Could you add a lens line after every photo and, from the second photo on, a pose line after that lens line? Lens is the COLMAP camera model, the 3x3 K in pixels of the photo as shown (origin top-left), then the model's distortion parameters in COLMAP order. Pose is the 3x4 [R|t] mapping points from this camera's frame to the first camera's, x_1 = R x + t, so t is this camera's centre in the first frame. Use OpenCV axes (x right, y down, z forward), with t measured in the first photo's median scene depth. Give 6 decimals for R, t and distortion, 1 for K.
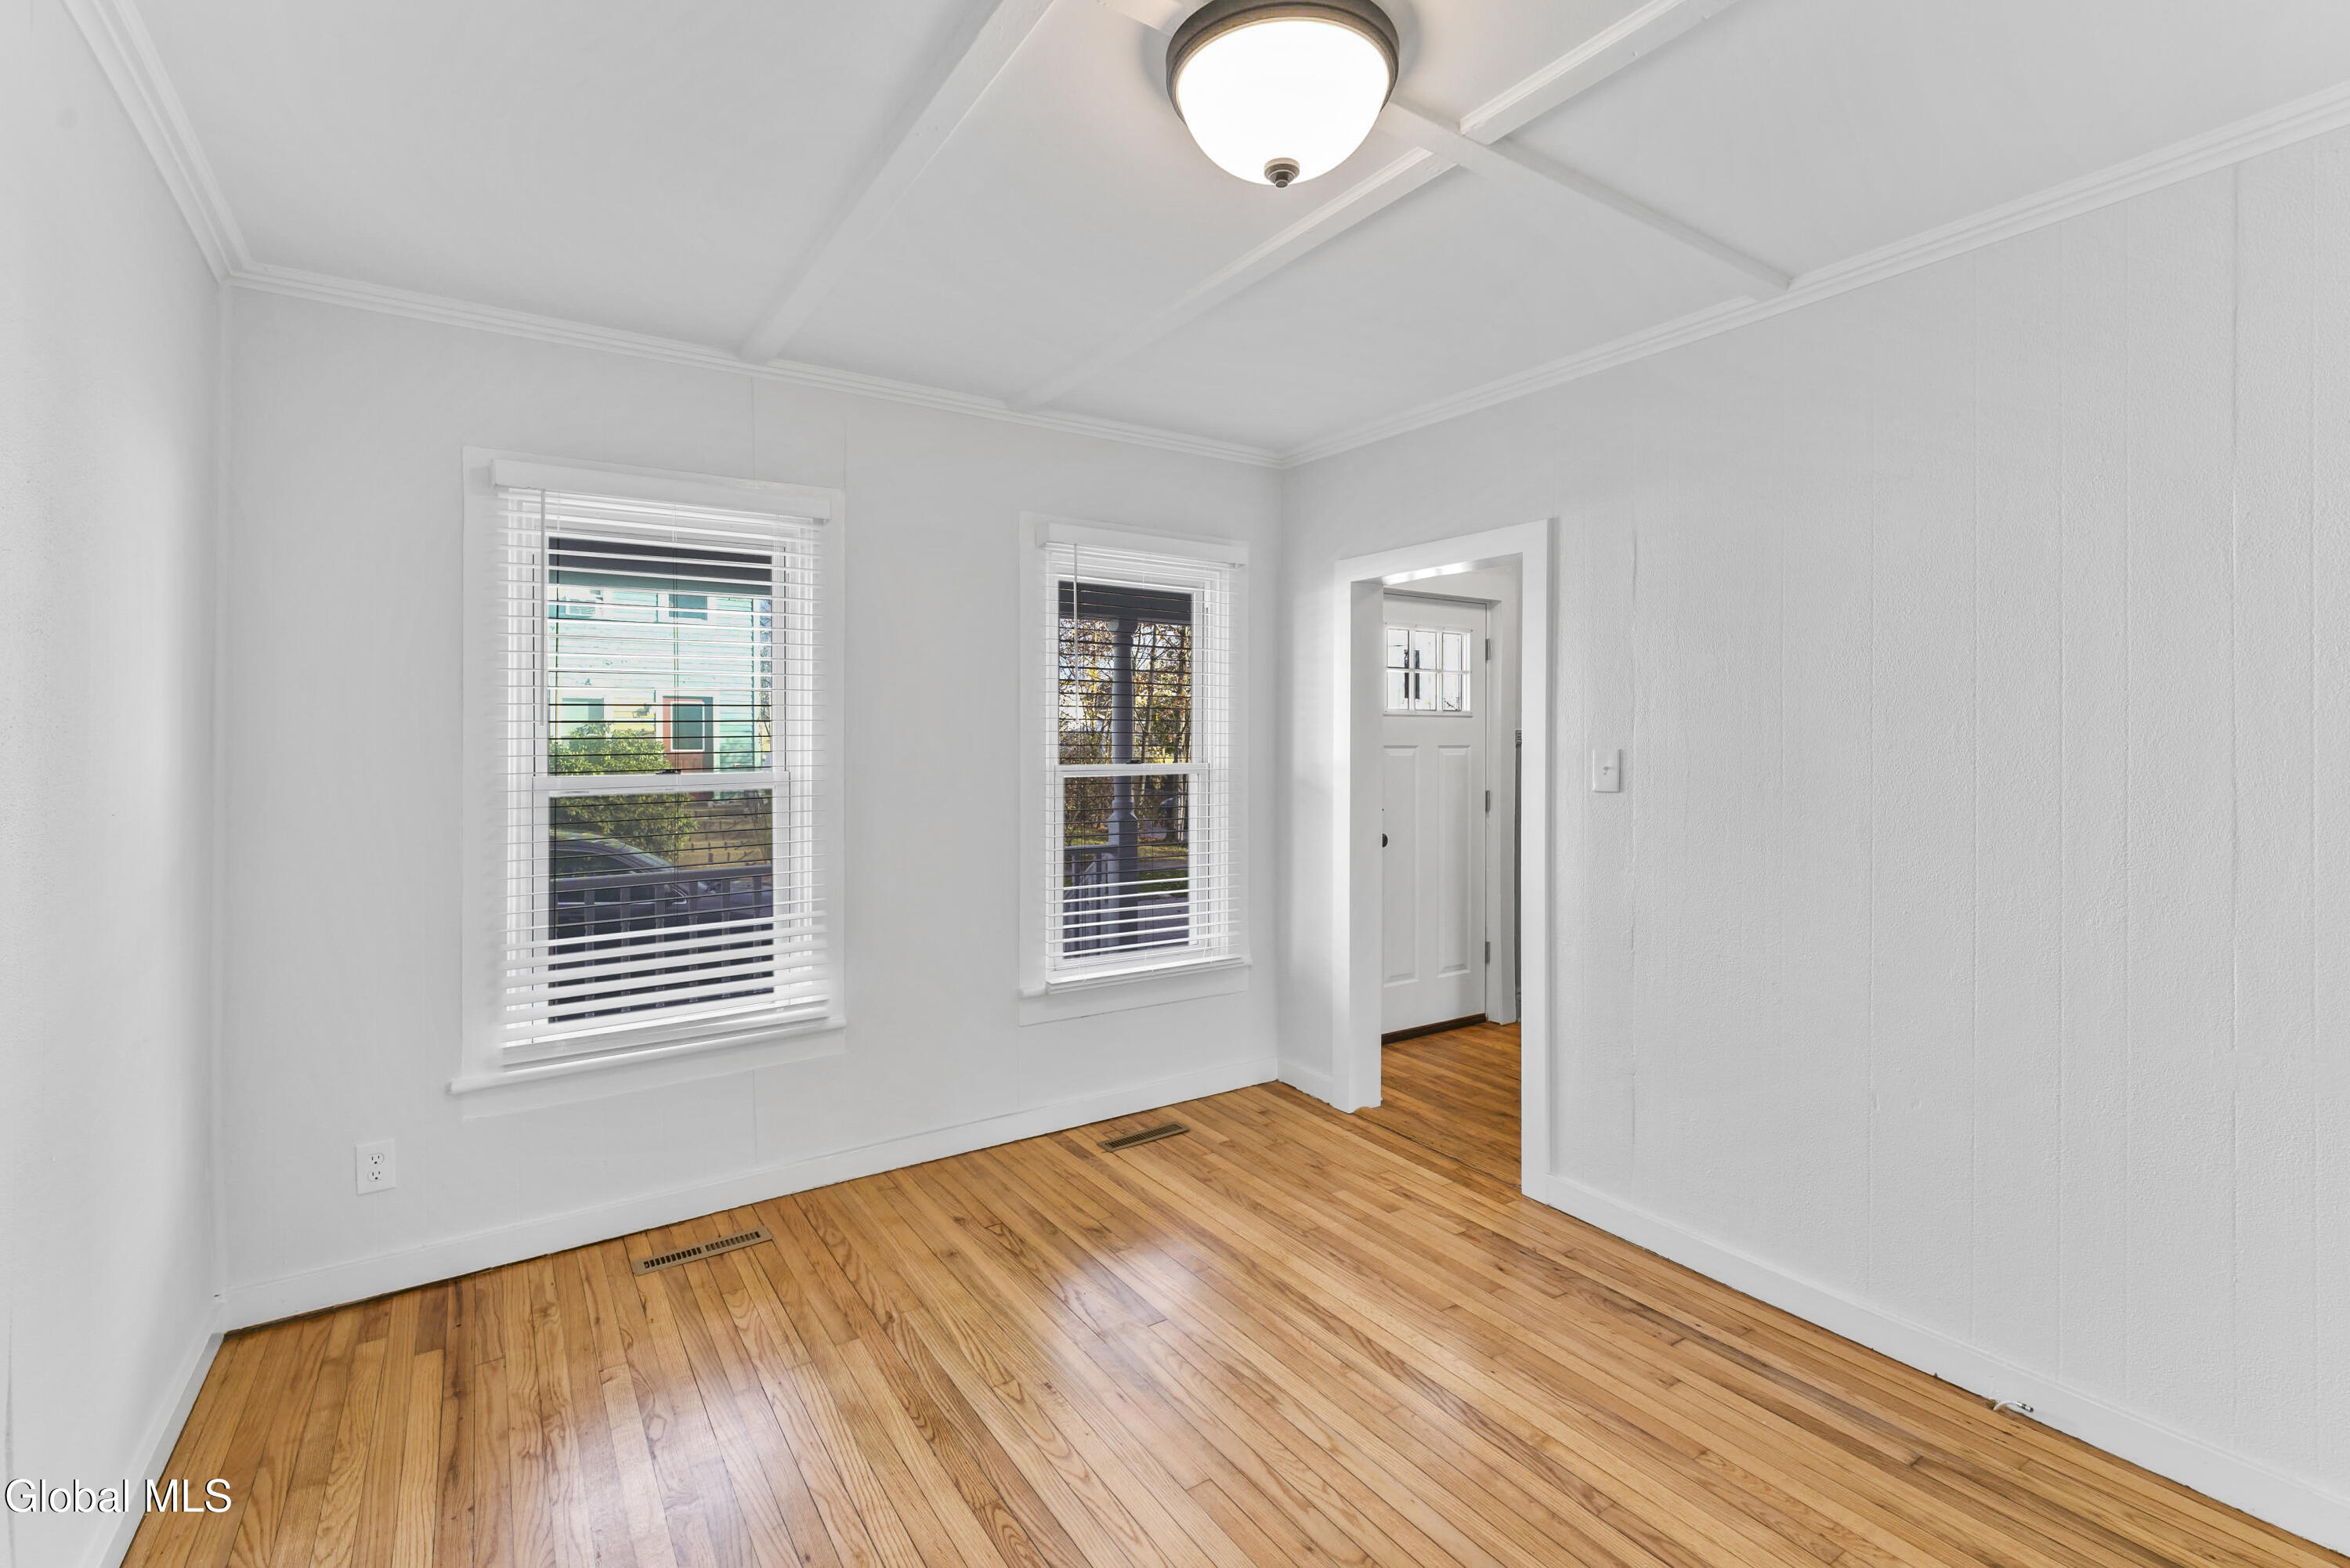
lens RADIAL K [[1028.3, 0, 1182.4], [0, 1028.3, 773.2], [0, 0, 1]] dist [-0.001936, 0.000180]
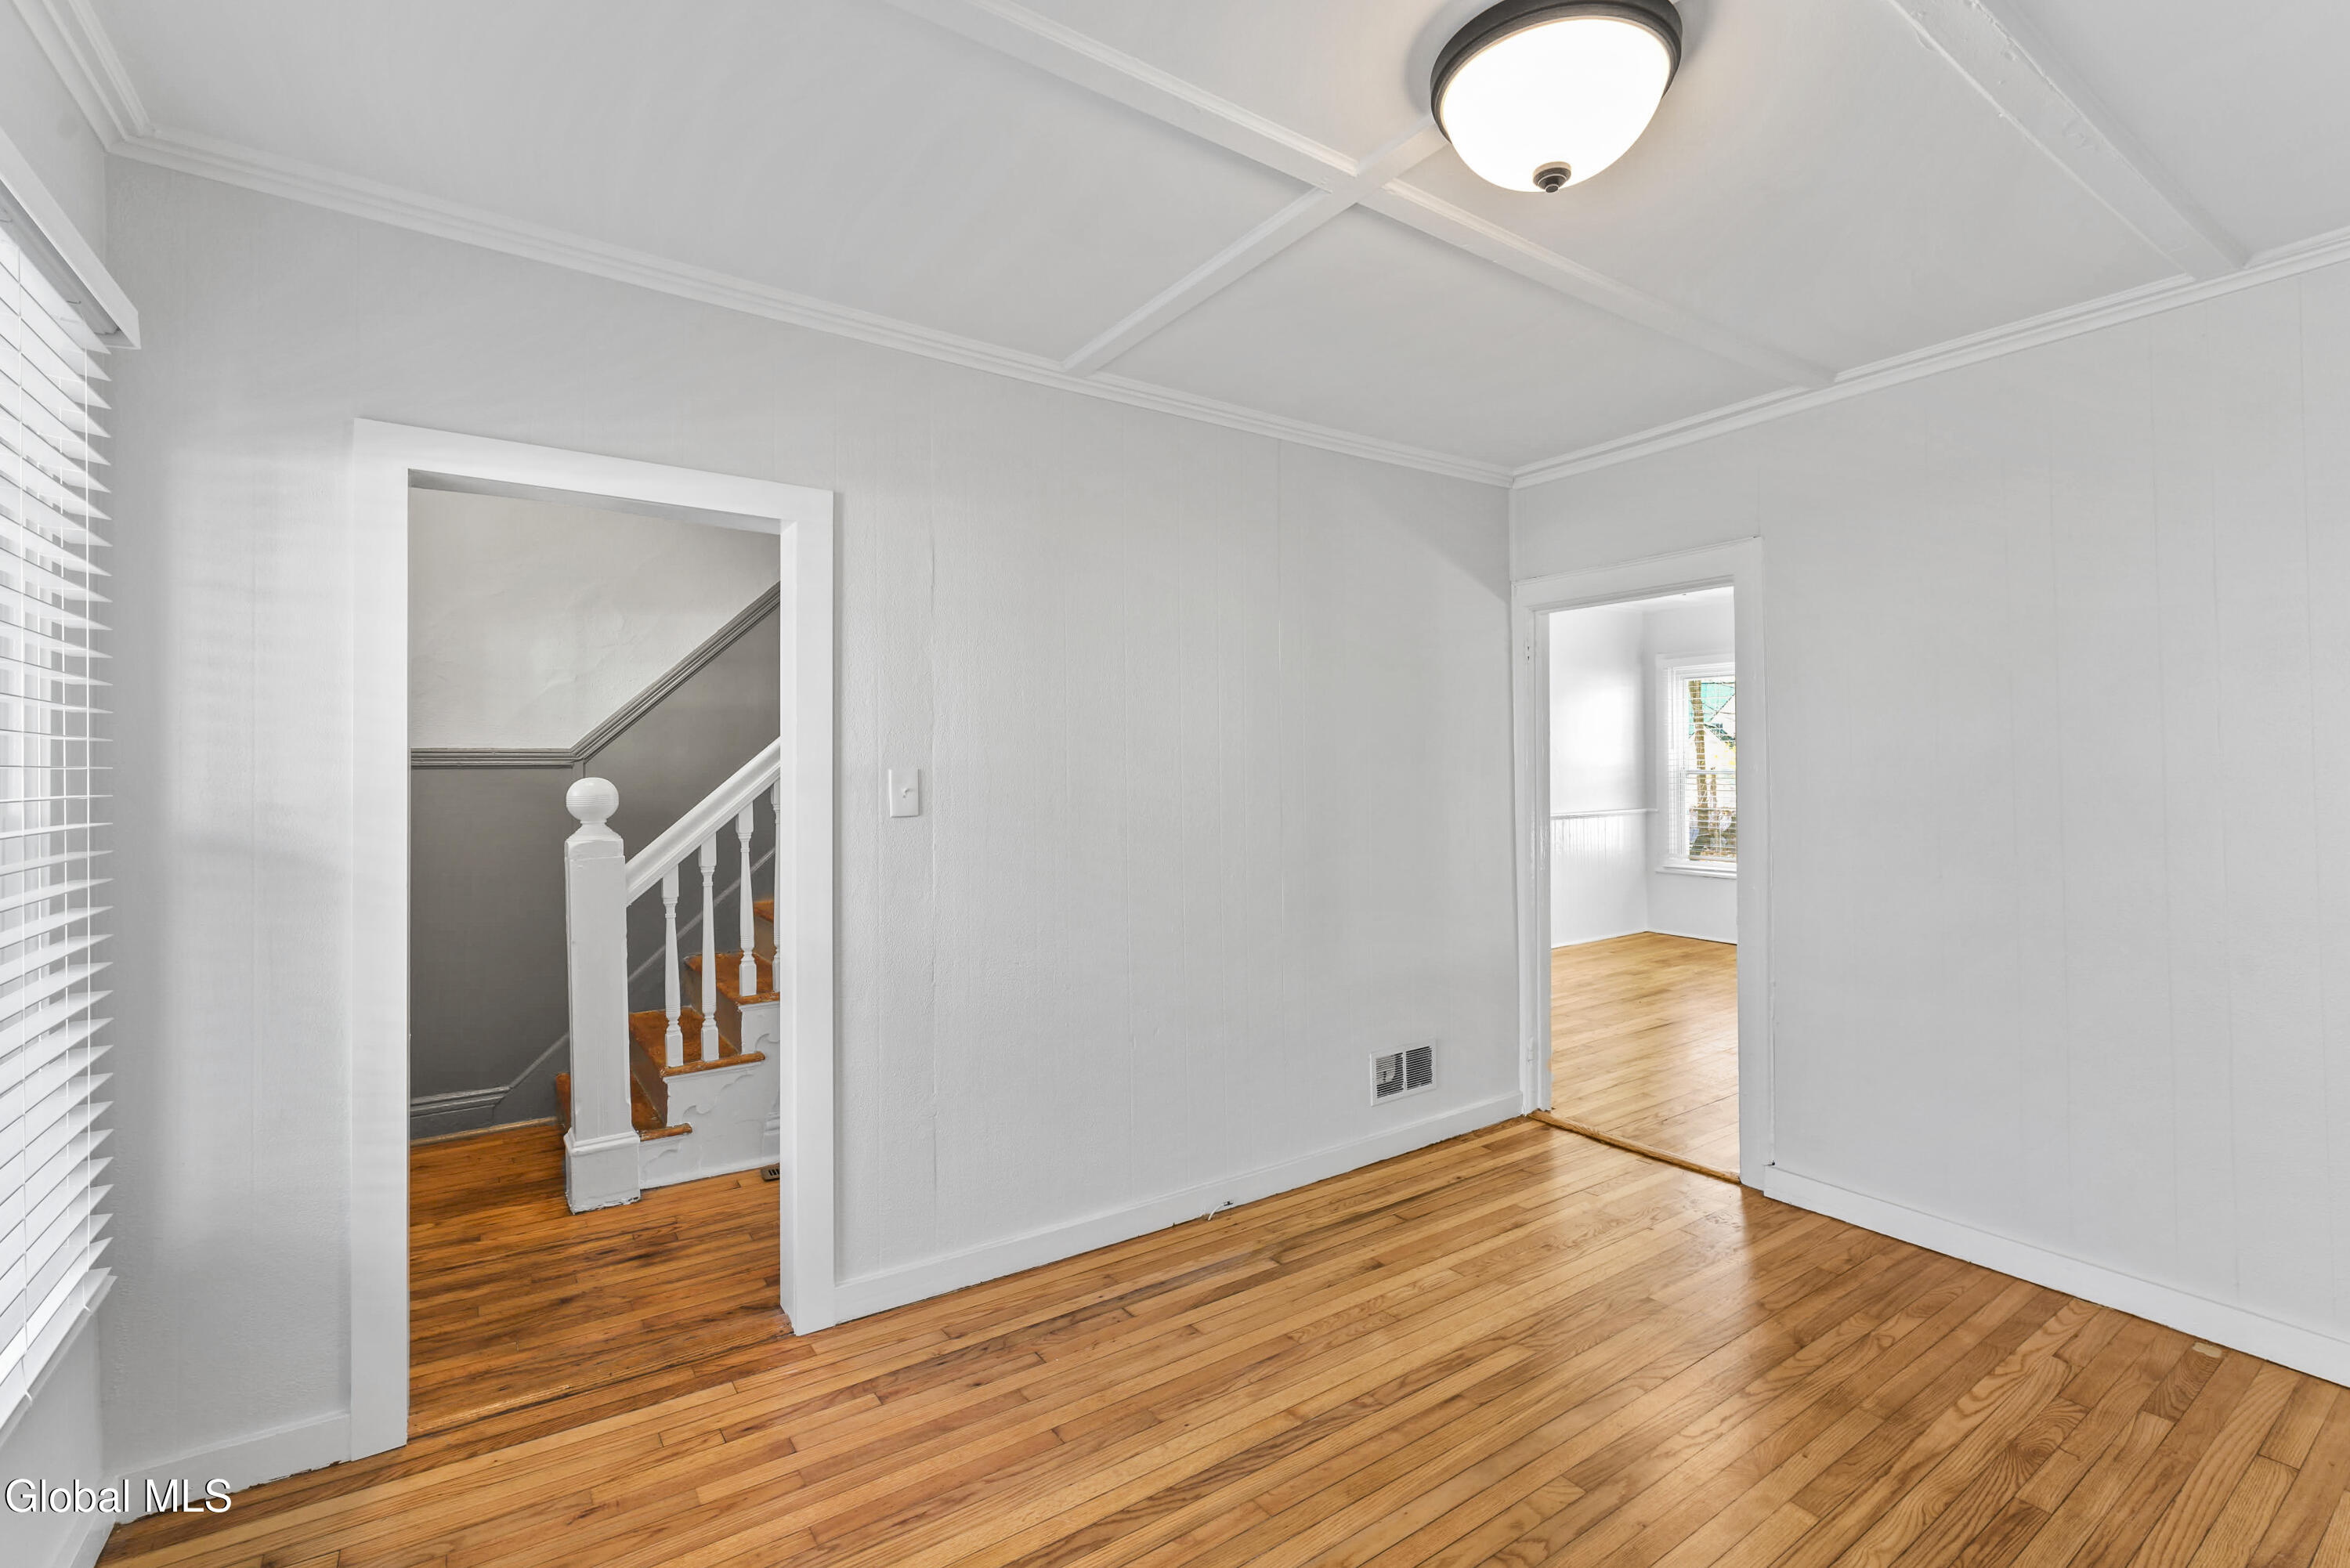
lens RADIAL K [[1028.3, 0, 1182.4], [0, 1028.3, 773.2], [0, 0, 1]] dist [-0.001936, 0.000180]
pose [[0.002563, -0.009418, 0.999952, -0.533068], [0.031129, 0.999472, 0.009333, -0.022108], [-0.999512, 0.031104, 0.002855, 0.819668]]
